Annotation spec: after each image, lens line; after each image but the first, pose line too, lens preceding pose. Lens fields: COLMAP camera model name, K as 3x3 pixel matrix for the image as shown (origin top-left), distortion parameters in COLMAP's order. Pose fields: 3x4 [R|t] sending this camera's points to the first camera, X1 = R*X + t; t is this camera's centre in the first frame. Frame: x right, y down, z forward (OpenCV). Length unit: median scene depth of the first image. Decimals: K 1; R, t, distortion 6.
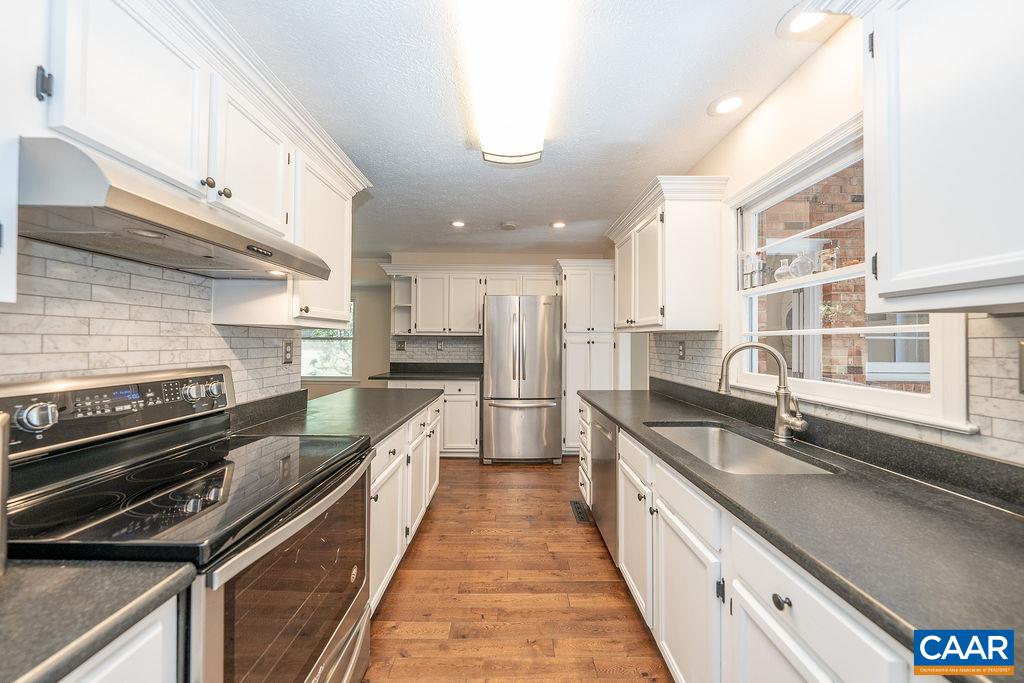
lens RADIAL K [[345.4, 0, 509.3], [0, 345.4, 336.7], [0, 0, 1]] dist [-0.004059, 0.000198]
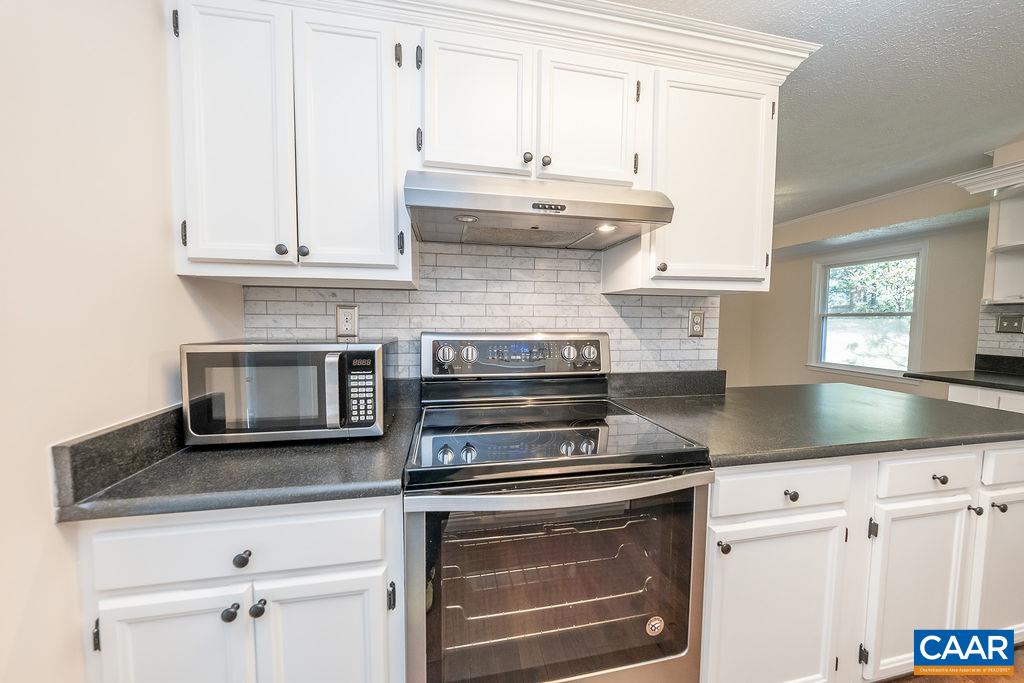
lens RADIAL K [[345.4, 0, 509.3], [0, 345.4, 336.7], [0, 0, 1]] dist [-0.004059, 0.000198]
pose [[0.198848, 0.044571, -0.979016, 0.146339], [0.009536, 0.998830, 0.047410, 0.044345], [0.979984, -0.018763, 0.198190, 0.511599]]
